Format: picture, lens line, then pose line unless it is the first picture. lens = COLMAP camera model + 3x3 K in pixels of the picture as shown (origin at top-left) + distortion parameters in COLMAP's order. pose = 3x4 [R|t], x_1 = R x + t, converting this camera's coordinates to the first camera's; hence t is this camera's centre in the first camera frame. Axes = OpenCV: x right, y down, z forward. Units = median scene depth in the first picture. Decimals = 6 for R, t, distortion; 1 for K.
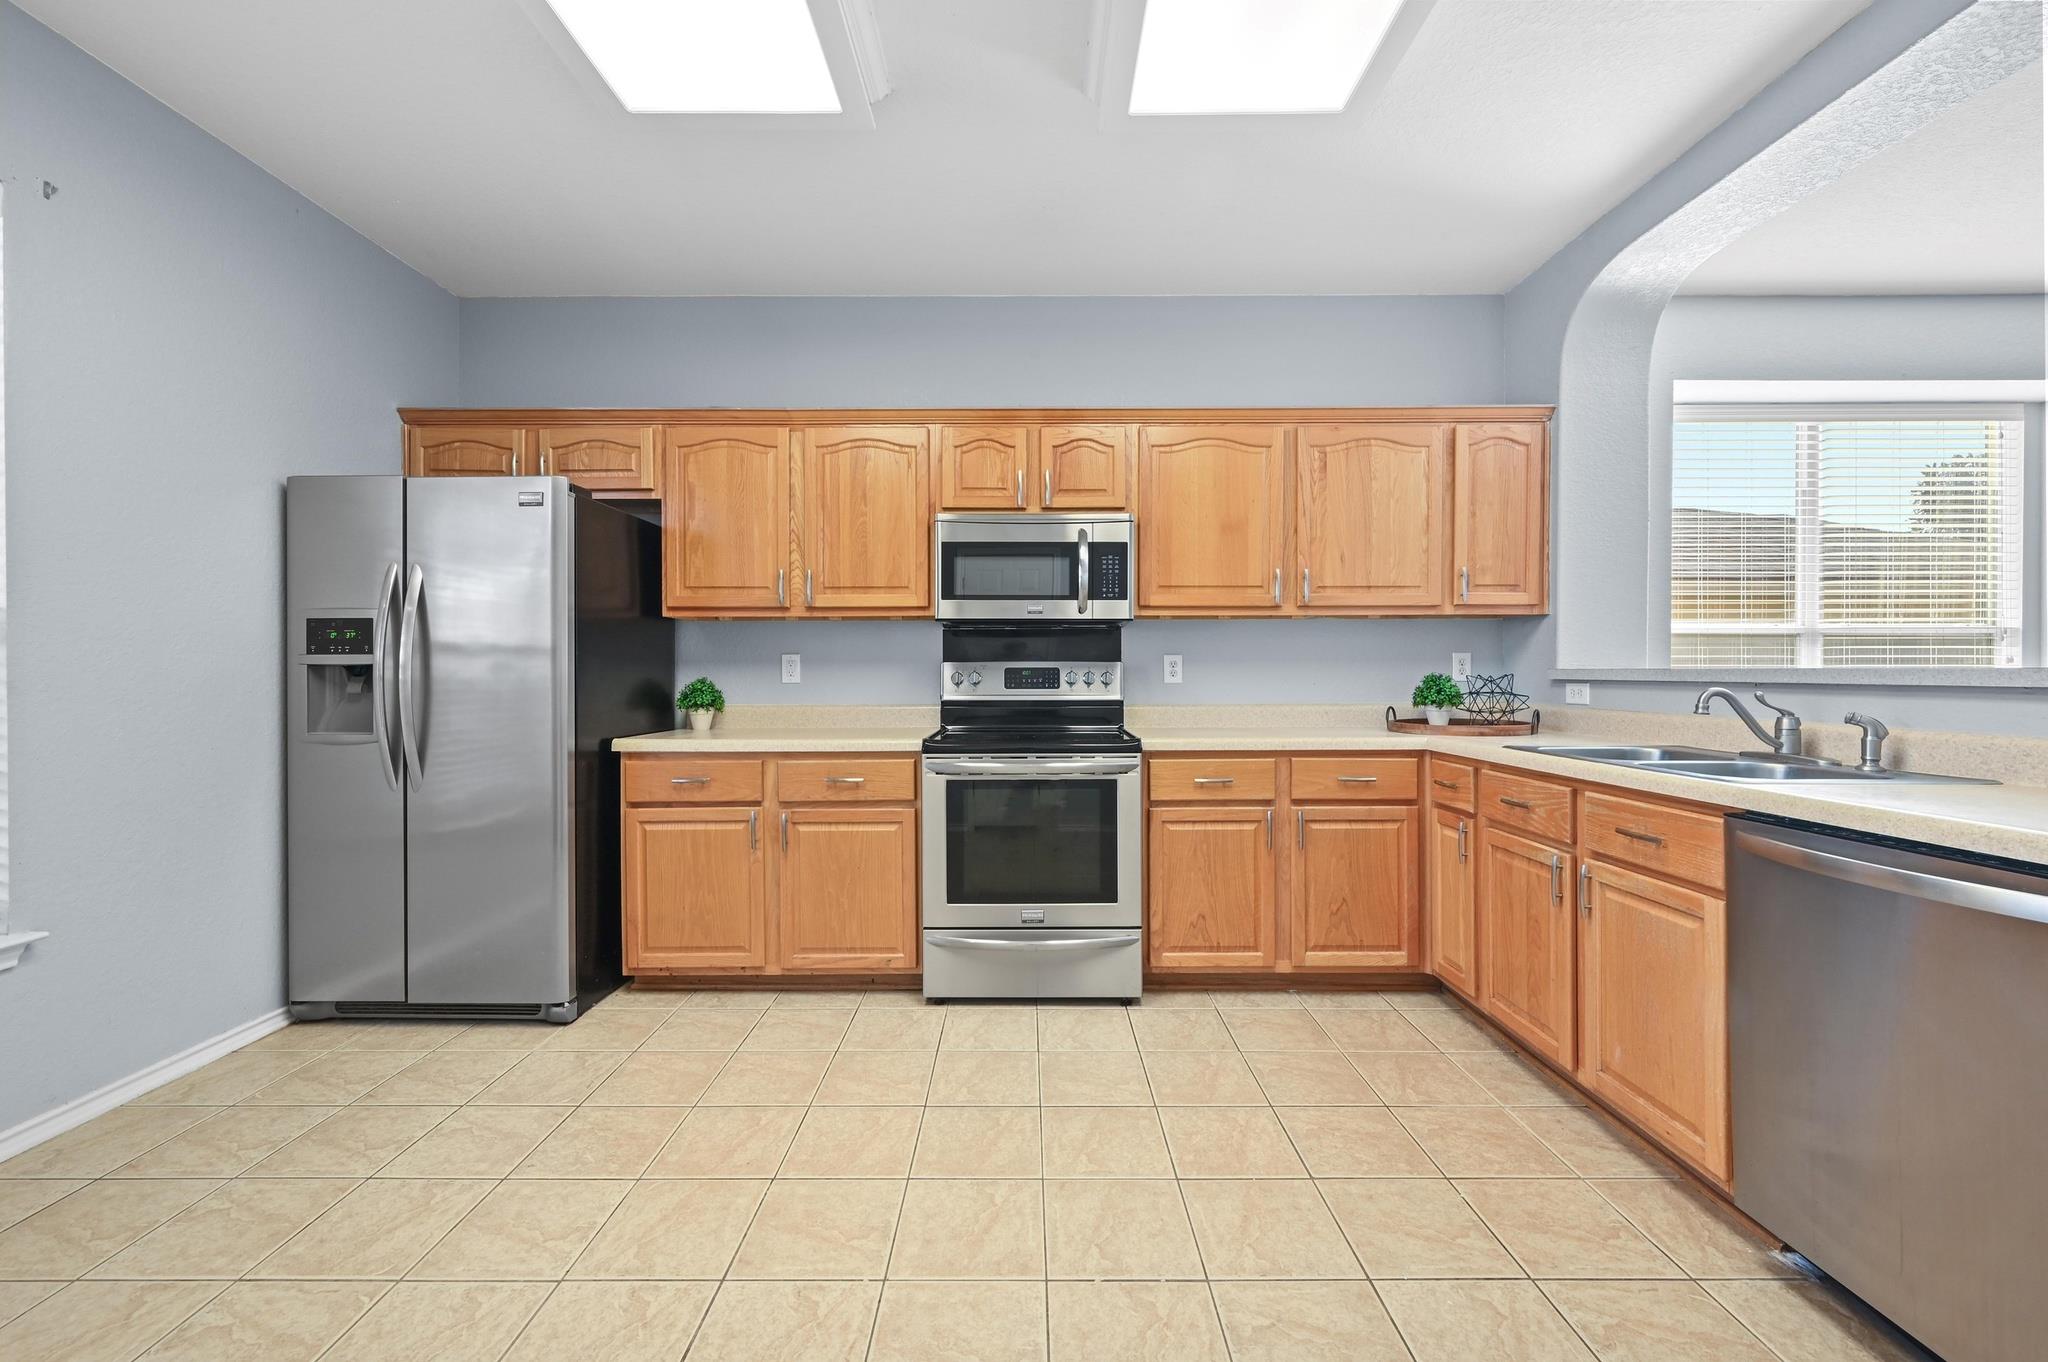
lens RADIAL K [[809.6, 0, 1027.2], [0, 809.6, 675.1], [0, 0, 1]] dist [-0.000595, 0.000798]
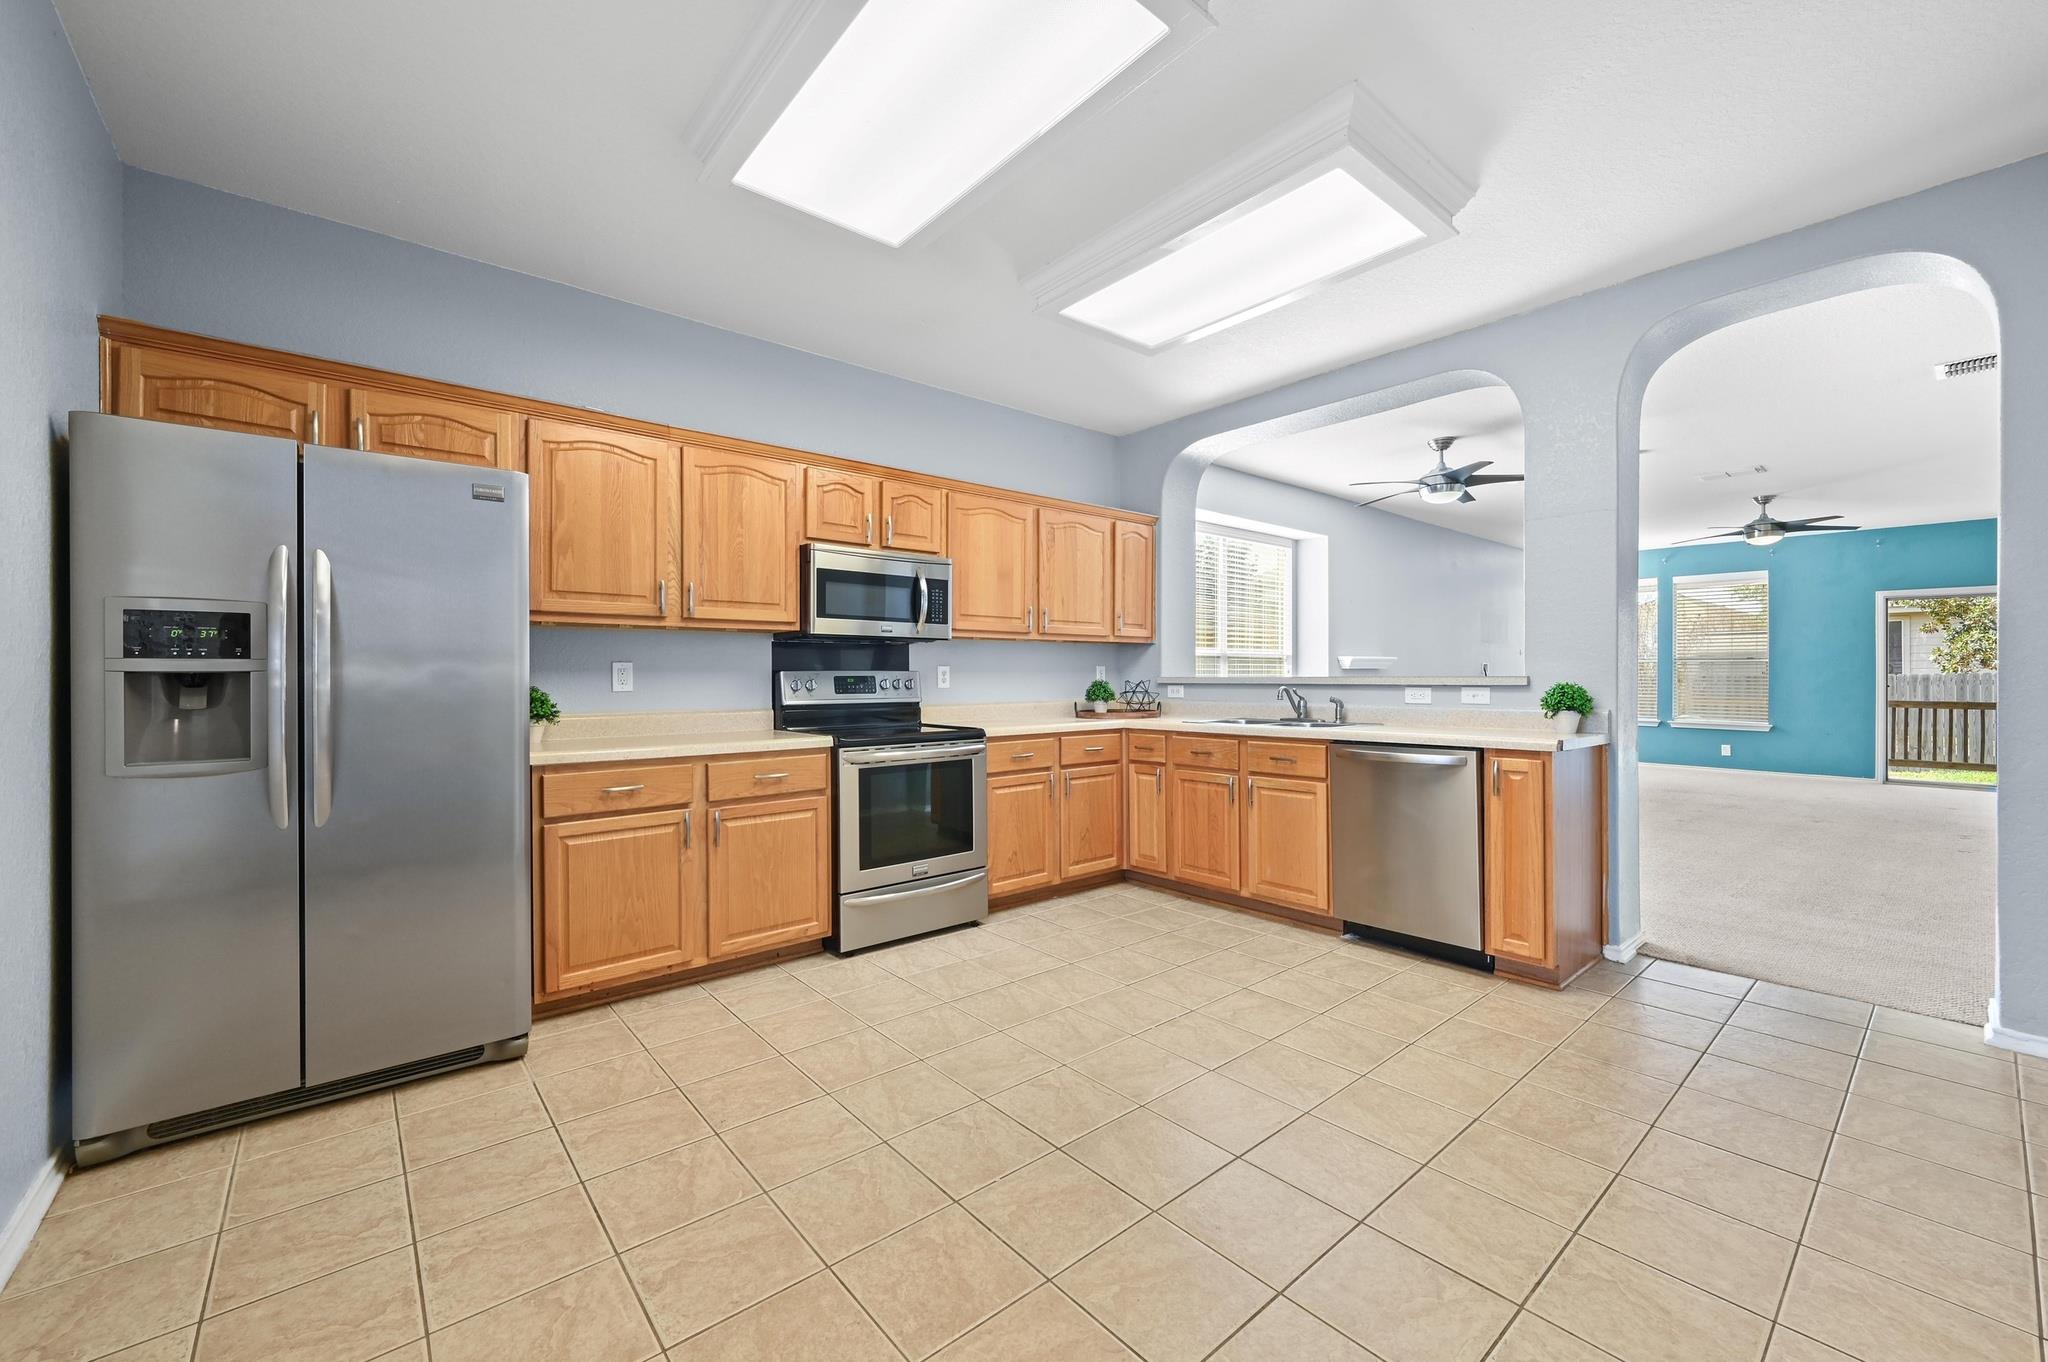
lens RADIAL K [[809.6, 0, 1028.5], [0, 809.6, 674.1], [0, 0, 1]] dist [-0.000595, 0.000798]
pose [[0.761590, 0.001576, 0.648057, -0.658830], [0.004624, 0.999958, -0.007865, -0.001255], [-0.648043, 0.008987, 0.761551, -0.085713]]
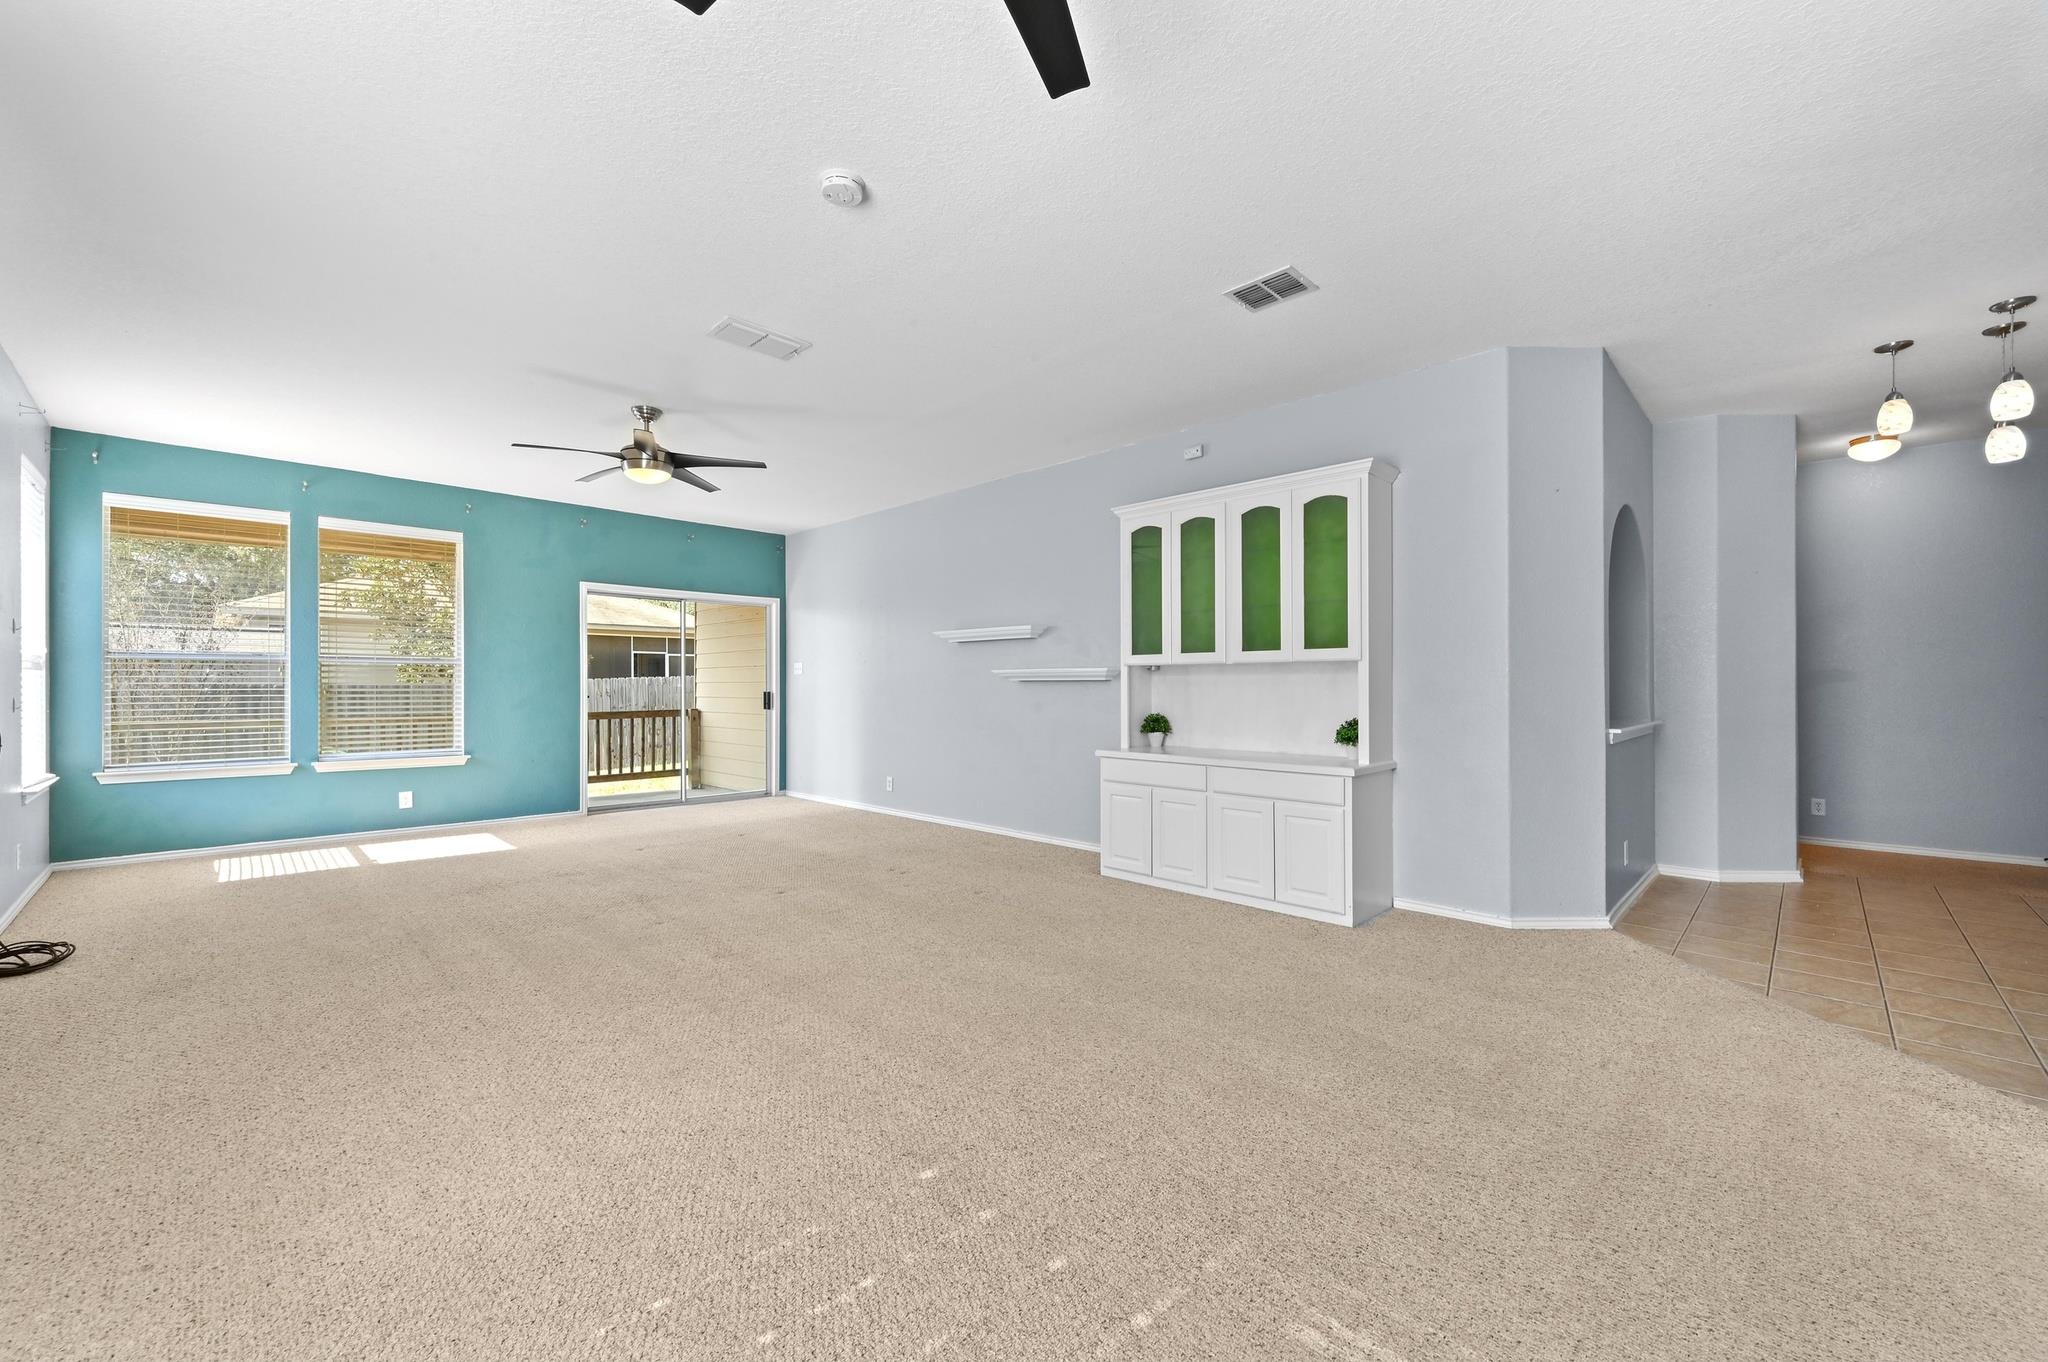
lens RADIAL K [[809.6, 0, 1028.4], [0, 809.6, 683.1], [0, 0, 1]] dist [-0.000595, 0.000798]
pose [[-0.715698, 0.002619, 0.698405, 0.976475], [0.007680, 0.999962, 0.004121, -0.007254], [-0.698368, 0.008314, -0.715691, 0.959851]]
